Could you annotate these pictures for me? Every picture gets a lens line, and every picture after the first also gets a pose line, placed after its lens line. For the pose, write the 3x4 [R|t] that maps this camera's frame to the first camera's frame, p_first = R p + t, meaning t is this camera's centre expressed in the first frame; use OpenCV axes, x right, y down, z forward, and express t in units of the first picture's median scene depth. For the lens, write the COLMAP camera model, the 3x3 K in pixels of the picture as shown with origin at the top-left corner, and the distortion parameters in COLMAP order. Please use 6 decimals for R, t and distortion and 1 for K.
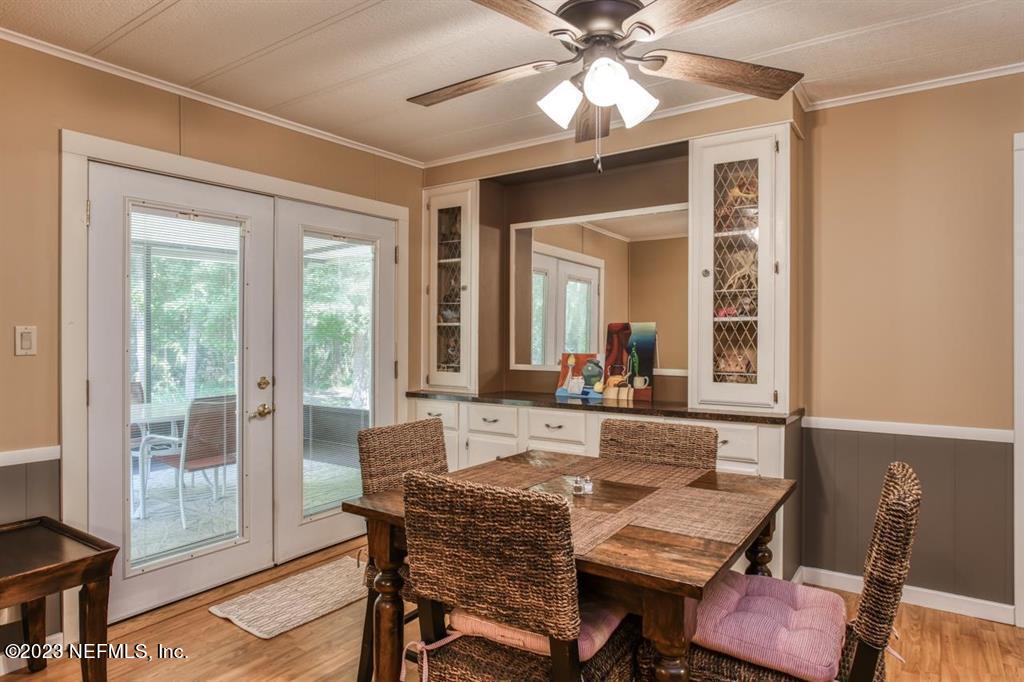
lens RADIAL K [[594.5, 0, 512.7], [0, 594.5, 336.6], [0, 0, 1]] dist [-0.014658, 0.007308]
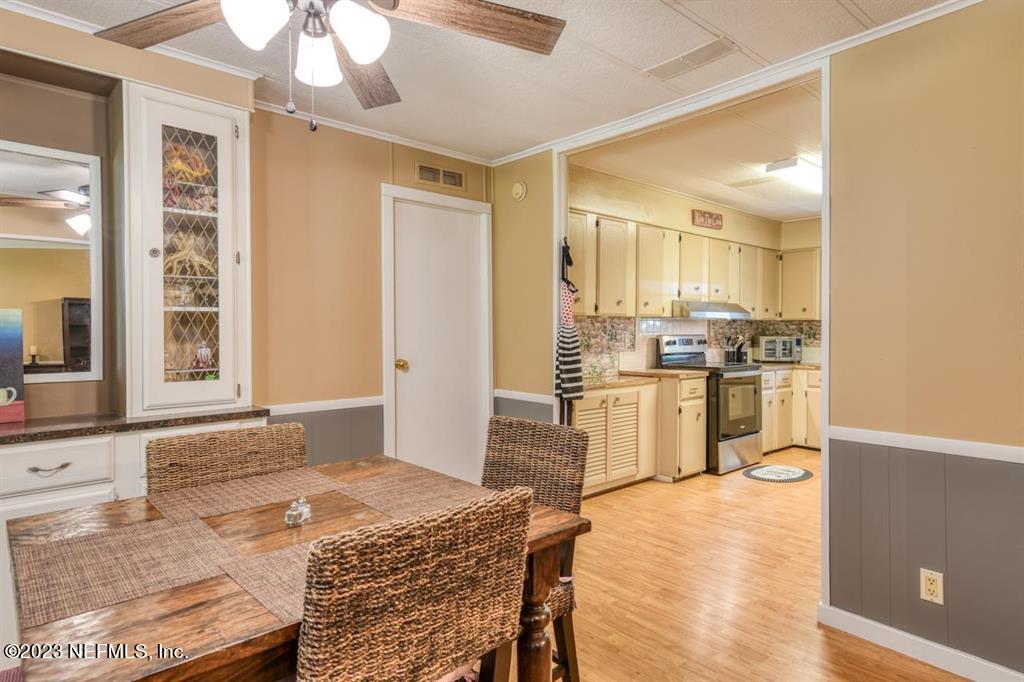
lens RADIAL K [[594.5, 0, 508.2], [0, 594.5, 339.5], [0, 0, 1]] dist [-0.014658, 0.007308]
pose [[0.266364, -0.017996, 0.963705, -0.365720], [0.003661, 0.999837, 0.017659, 0.002384], [-0.963866, -0.001175, 0.266386, 0.315448]]
